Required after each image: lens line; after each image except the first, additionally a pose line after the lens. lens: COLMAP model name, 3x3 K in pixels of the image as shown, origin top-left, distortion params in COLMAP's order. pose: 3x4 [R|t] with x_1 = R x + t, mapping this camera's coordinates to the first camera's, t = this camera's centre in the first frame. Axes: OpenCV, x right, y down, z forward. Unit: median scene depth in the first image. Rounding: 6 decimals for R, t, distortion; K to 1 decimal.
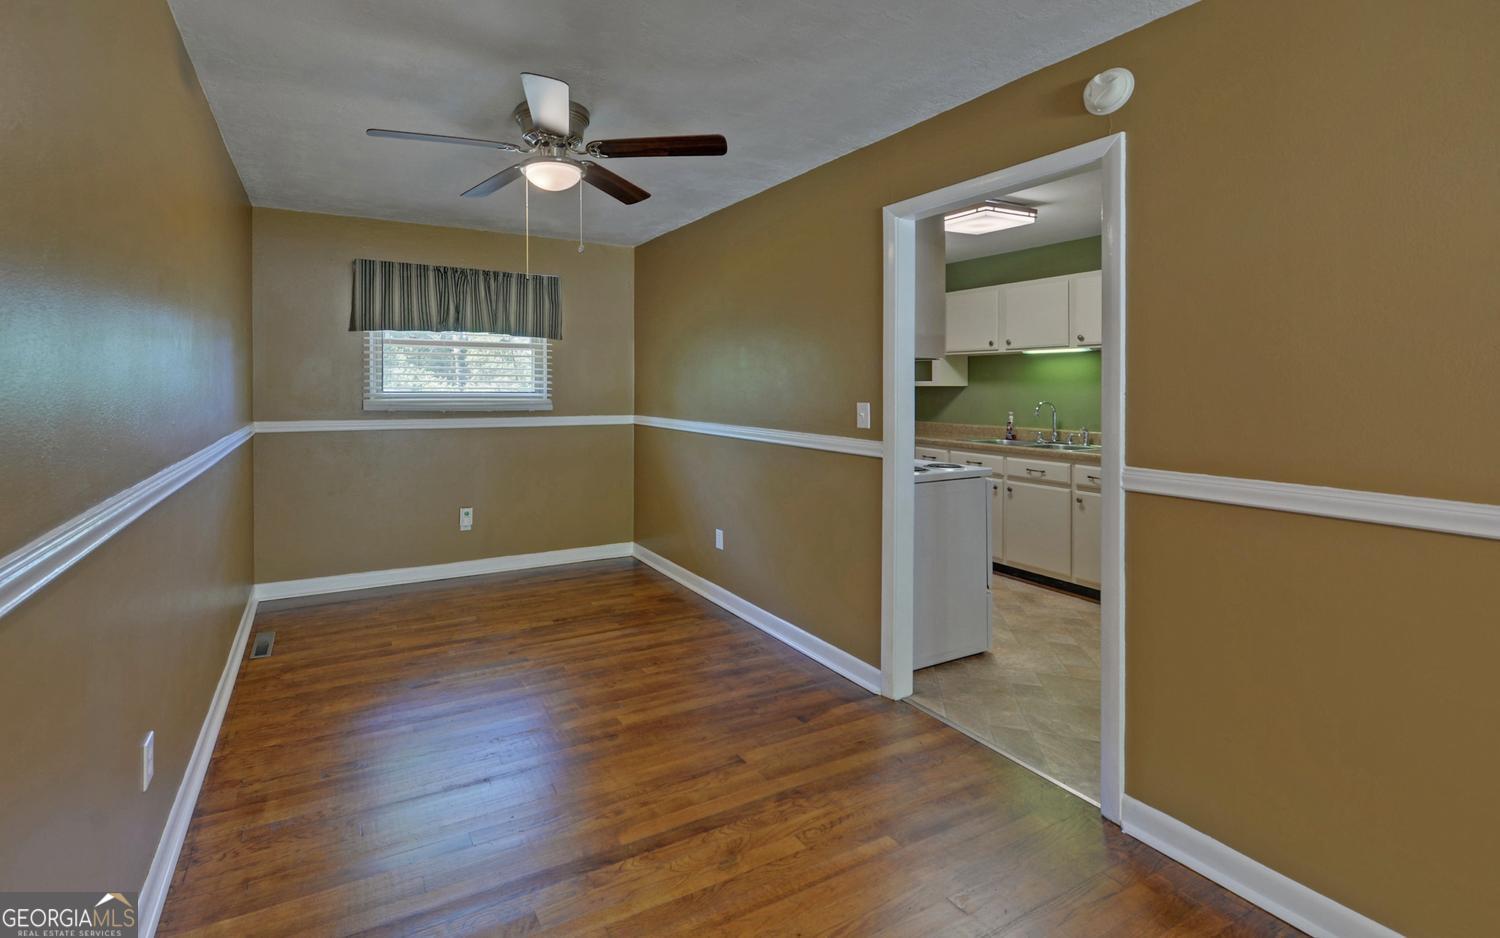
lens RADIAL K [[728.4, 0, 774.1], [0, 728.4, 377.7], [0, 0, 1]] dist [-0.004098, -0.000277]
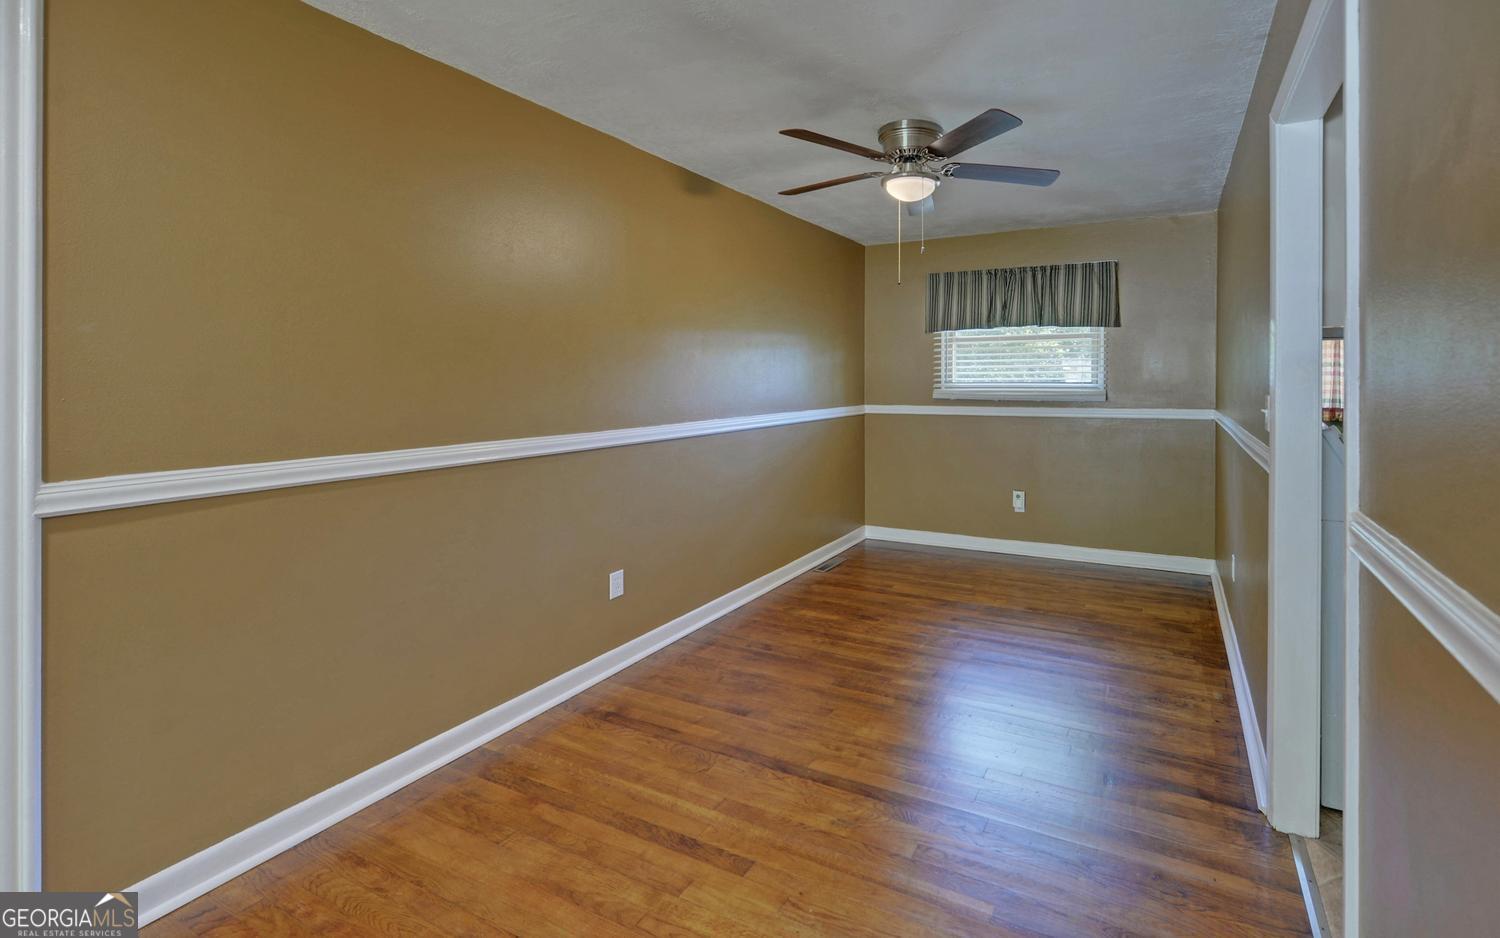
lens RADIAL K [[728.4, 0, 774.1], [0, 728.4, 377.7], [0, 0, 1]] dist [-0.004098, -0.000277]
pose [[0.496255, -0.007074, -0.868148, 0.337394], [0.018744, 0.999821, 0.002568, 0.002687], [0.867974, -0.017547, 0.496299, 0.160817]]
